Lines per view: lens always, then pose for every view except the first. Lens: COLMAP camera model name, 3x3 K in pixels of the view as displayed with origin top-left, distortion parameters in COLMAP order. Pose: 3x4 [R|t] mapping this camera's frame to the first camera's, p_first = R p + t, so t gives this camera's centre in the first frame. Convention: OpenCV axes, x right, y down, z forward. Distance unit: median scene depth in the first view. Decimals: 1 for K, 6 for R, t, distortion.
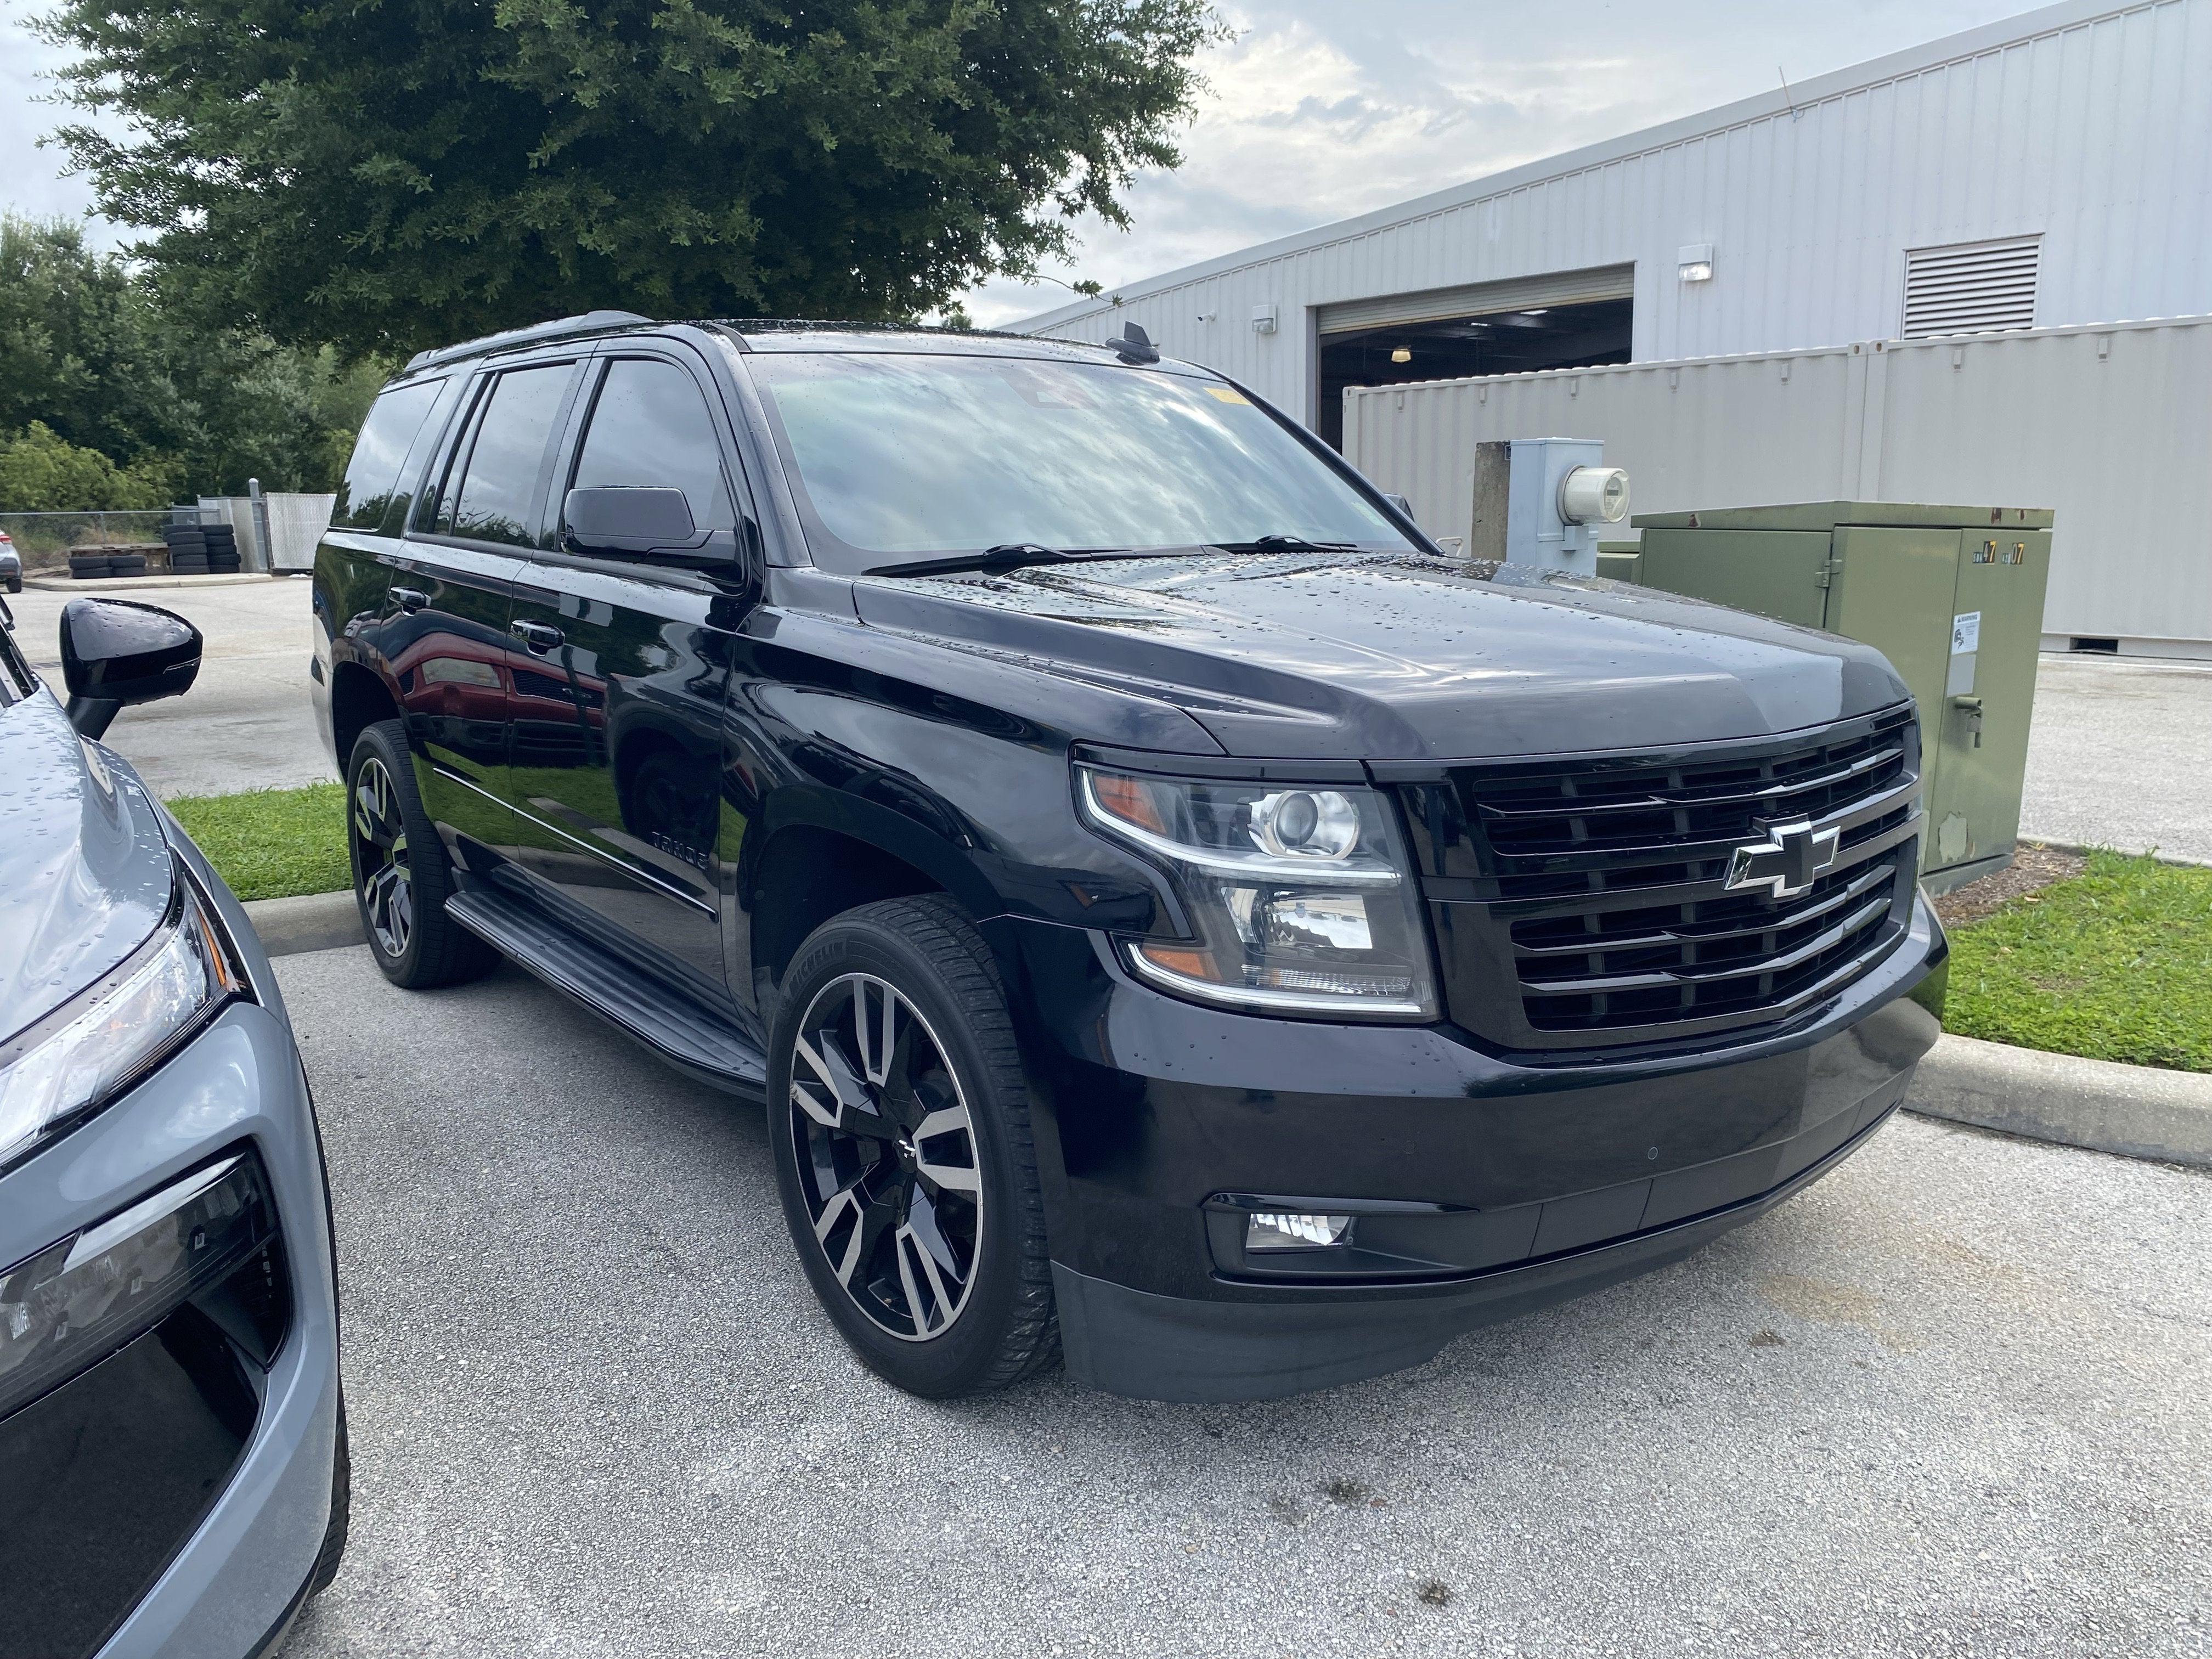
lens RADIAL K [[1548.5, 0, 1100.6], [0, 1548.5, 836.5], [0, 0, 1]] dist [0.013165, -0.030692]
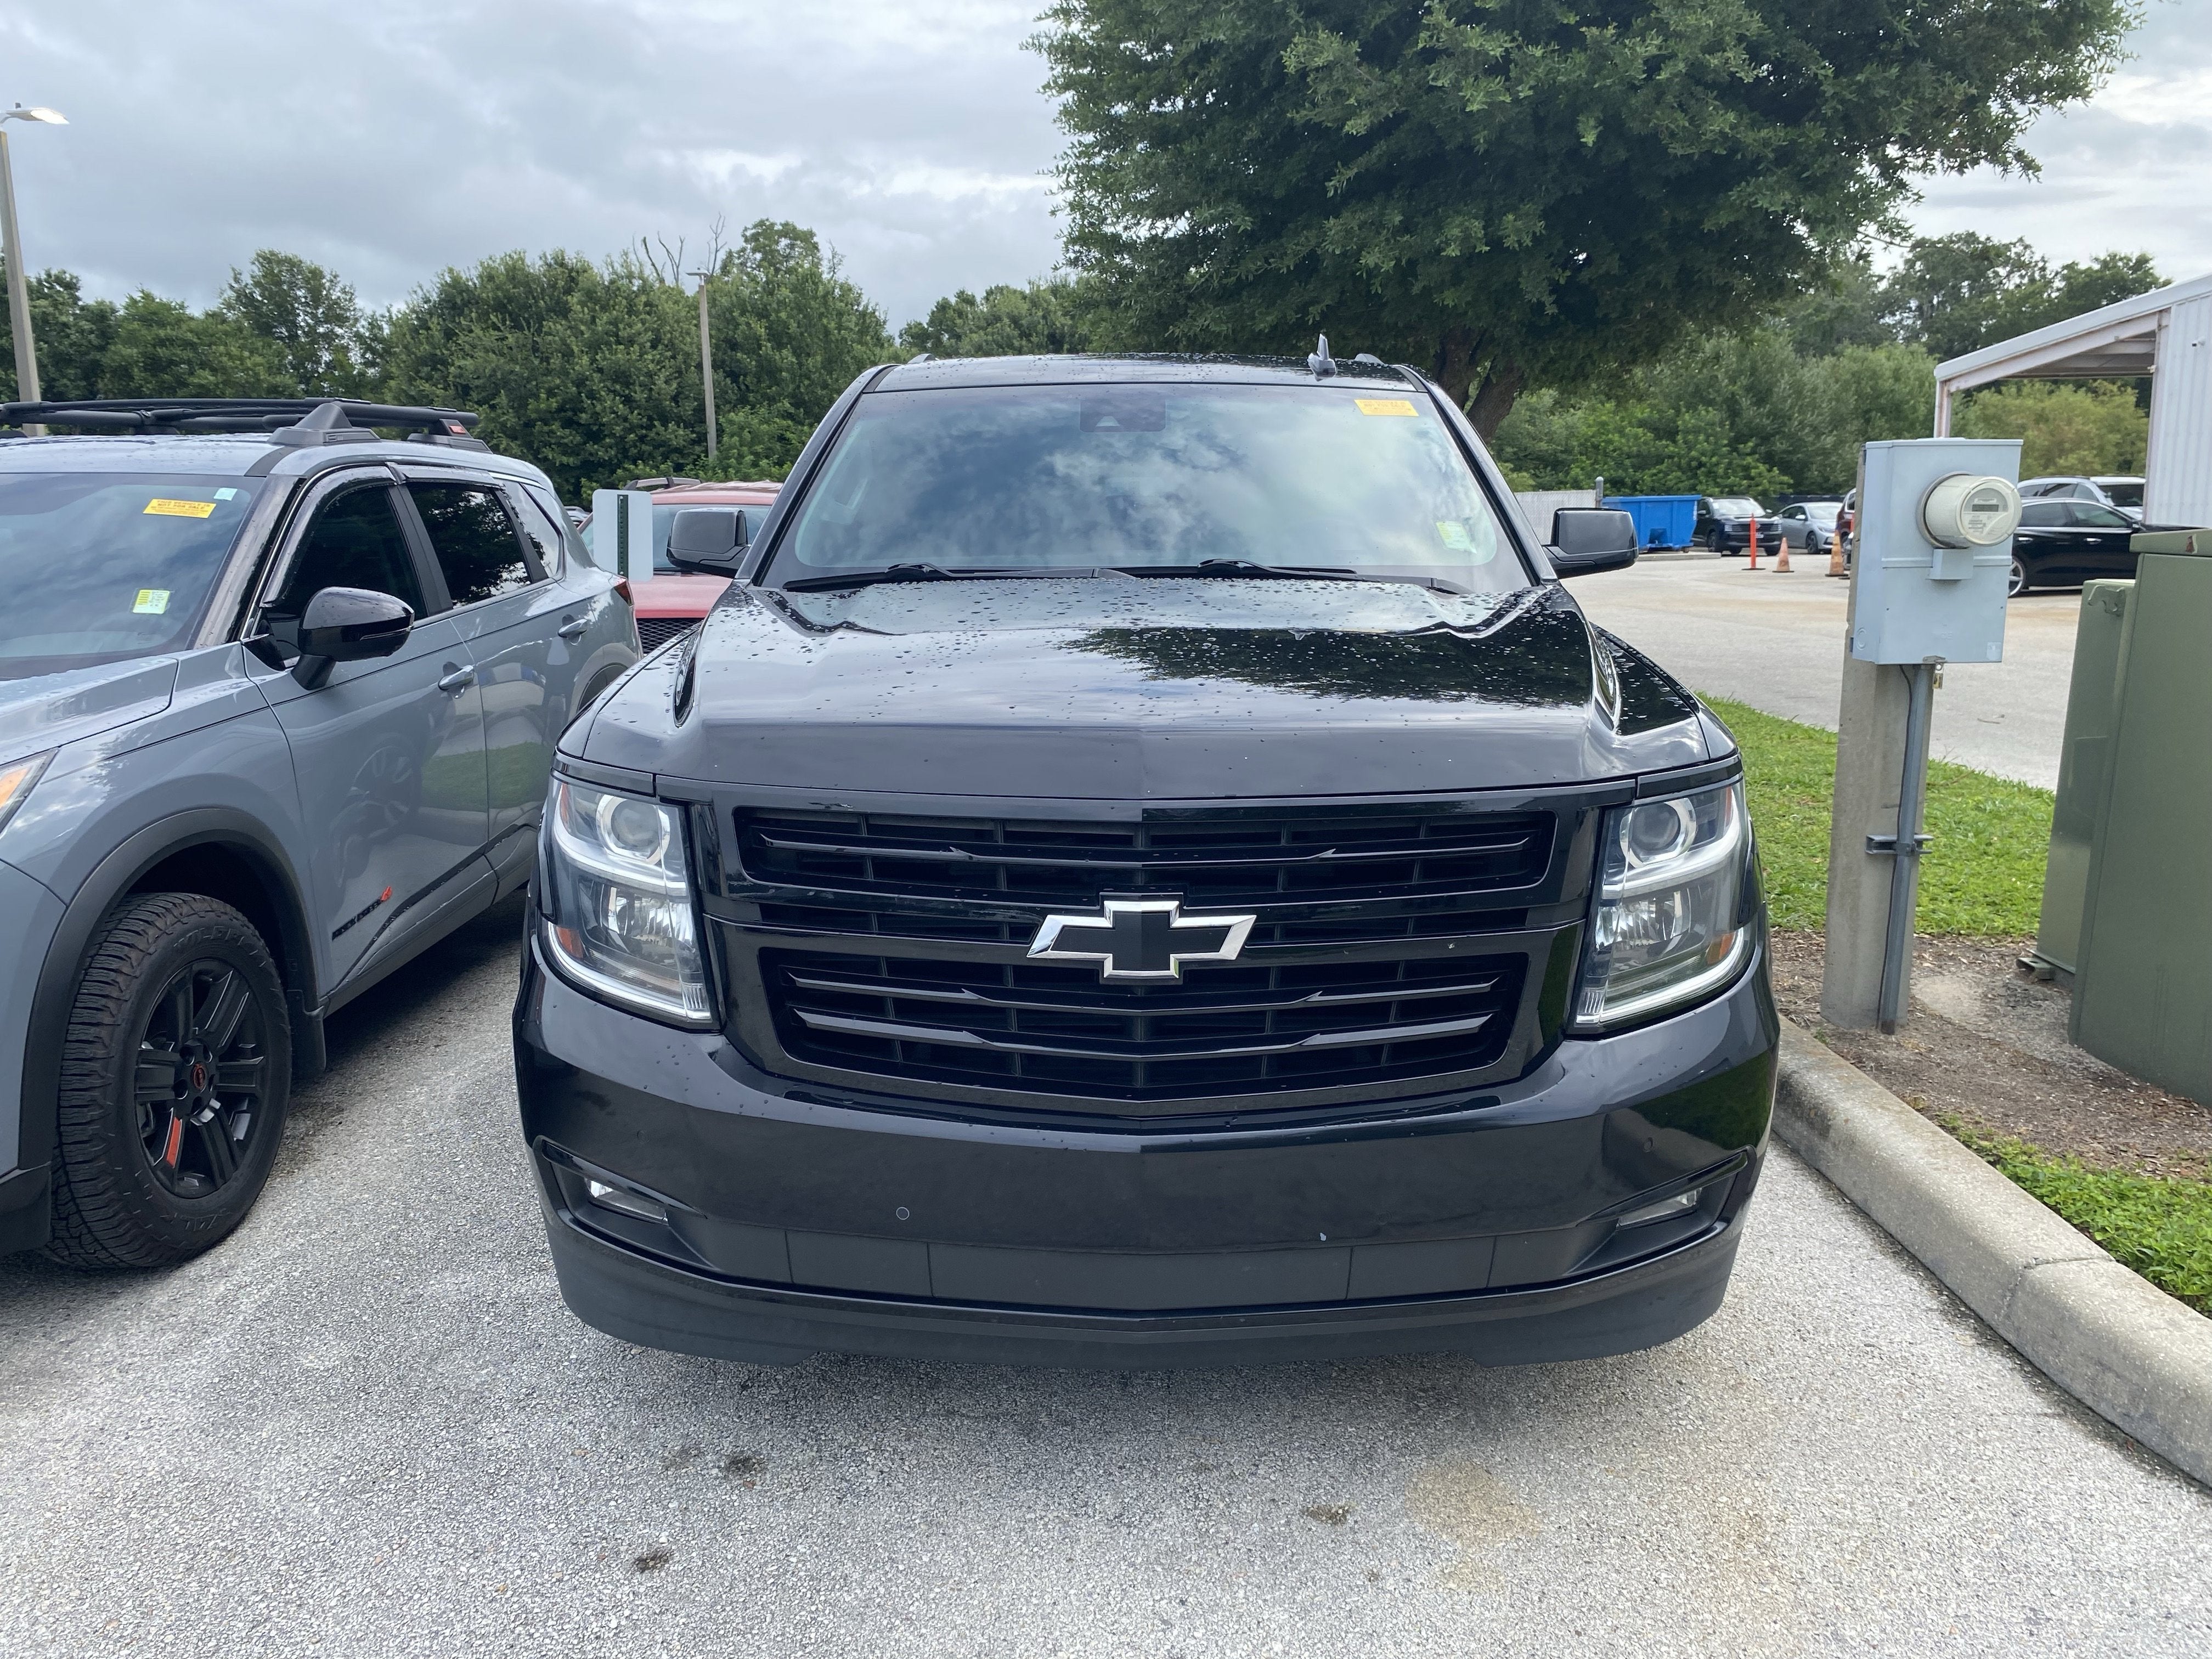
lens RADIAL K [[1548.5, 0, 1102.0], [0, 1548.5, 822.9], [0, 0, 1]] dist [0.013165, -0.030692]
pose [[0.811540, 0.117457, -0.572369, 0.764629], [-0.121900, 0.992066, 0.030746, -0.063125], [0.571439, 0.044820, 0.819419, 0.211781]]
